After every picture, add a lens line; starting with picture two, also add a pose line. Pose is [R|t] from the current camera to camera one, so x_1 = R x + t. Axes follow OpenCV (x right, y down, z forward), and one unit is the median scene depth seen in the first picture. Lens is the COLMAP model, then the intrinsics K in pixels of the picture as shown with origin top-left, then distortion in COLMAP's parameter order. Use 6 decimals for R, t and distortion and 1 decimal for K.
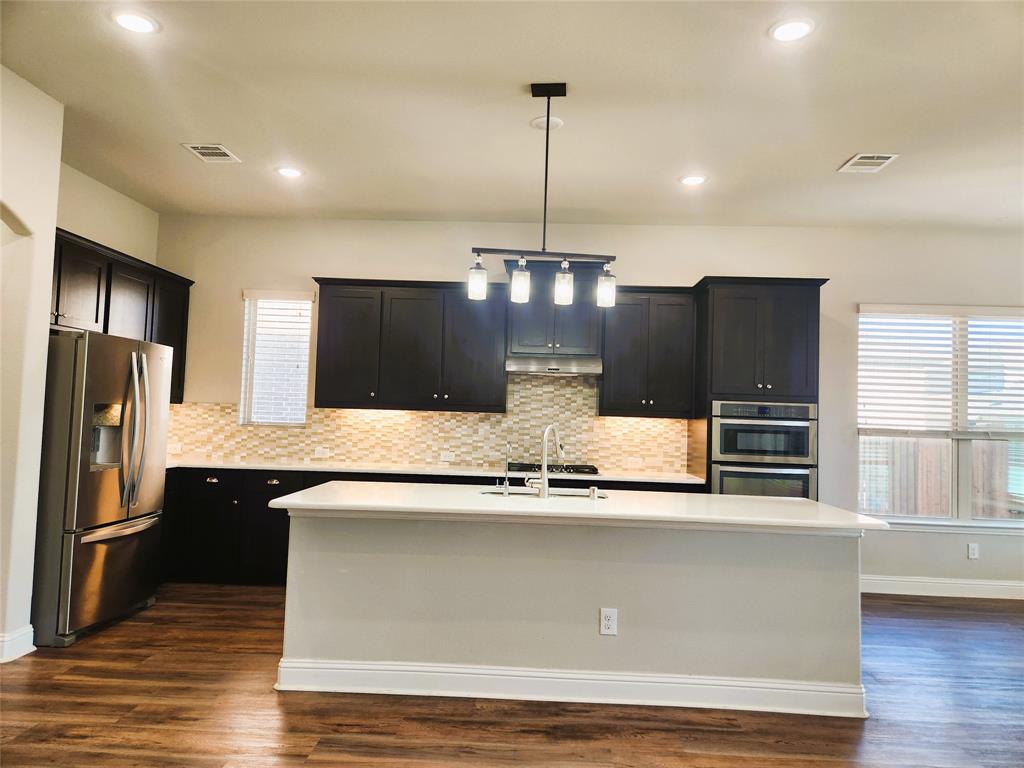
lens RADIAL K [[680.6, 0, 519.7], [0, 680.6, 384.8], [0, 0, 1]] dist [0.065633, -0.014163]
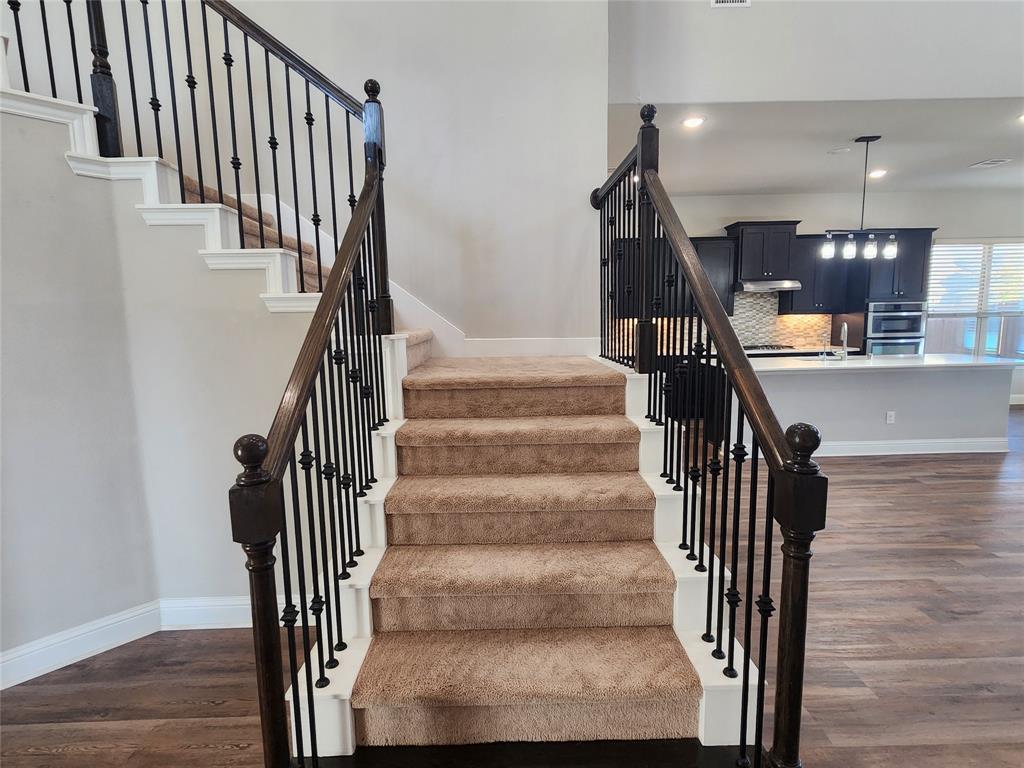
lens RADIAL K [[530.8, 0, 510.6], [0, 530.8, 384.7], [0, 0, 1]] dist [0.002251, 0.000167]
pose [[0.997435, -0.057734, 0.042310, -0.669469], [0.049202, 0.982339, 0.180526, -0.058979], [-0.051985, -0.177981, 0.982660, -0.302366]]
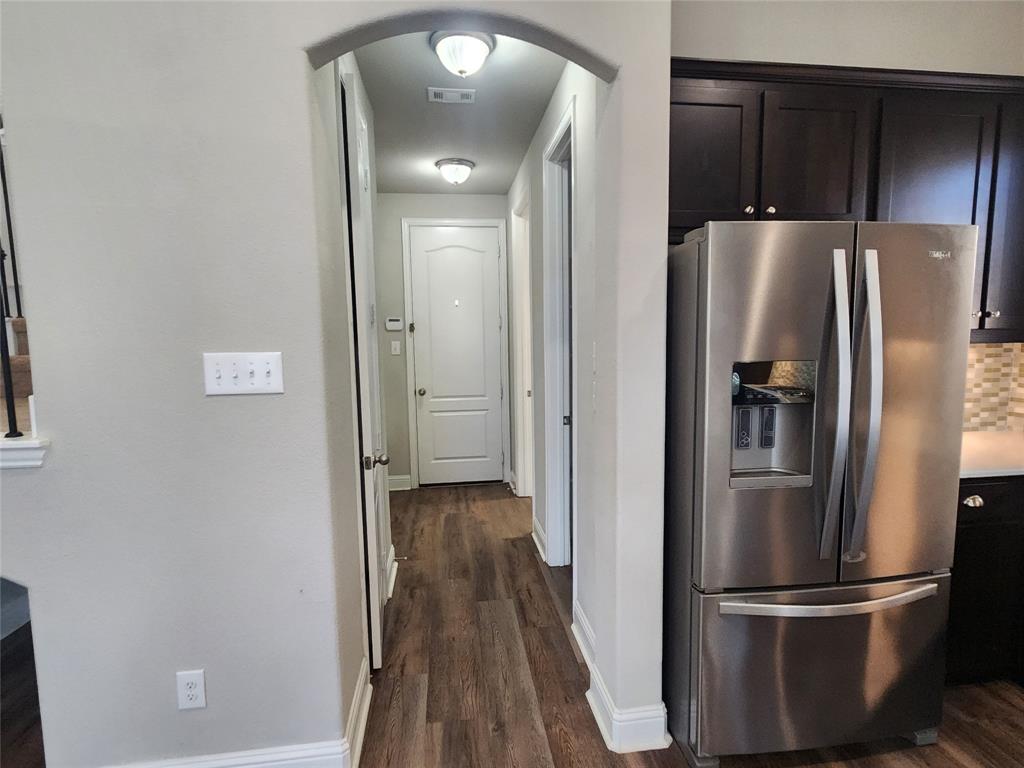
lens RADIAL K [[530.8, 0, 515.8], [0, 530.8, 388.5], [0, 0, 1]] dist [0.002251, 0.000167]
pose [[0.160667, 0.065607, -0.984826, -0.184594], [0.069655, 0.994547, 0.077618, 0.002819], [0.984548, -0.081068, 0.155221, 0.586551]]
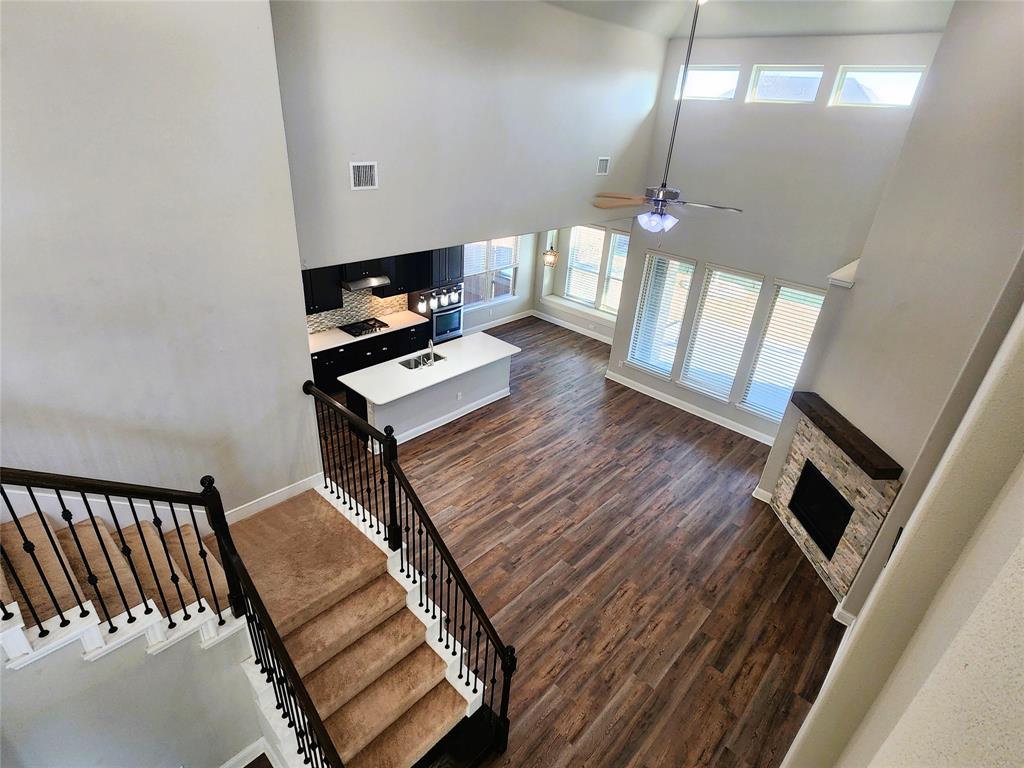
lens RADIAL K [[530.8, 0, 507.5], [0, 530.8, 389.0], [0, 0, 1]] dist [0.002251, 0.000167]
pose [[0.659907, -0.340603, 0.669710, -0.888981], [-0.080005, 0.854425, 0.513379, -0.637078], [-0.747075, -0.392362, 0.536591, -0.329951]]
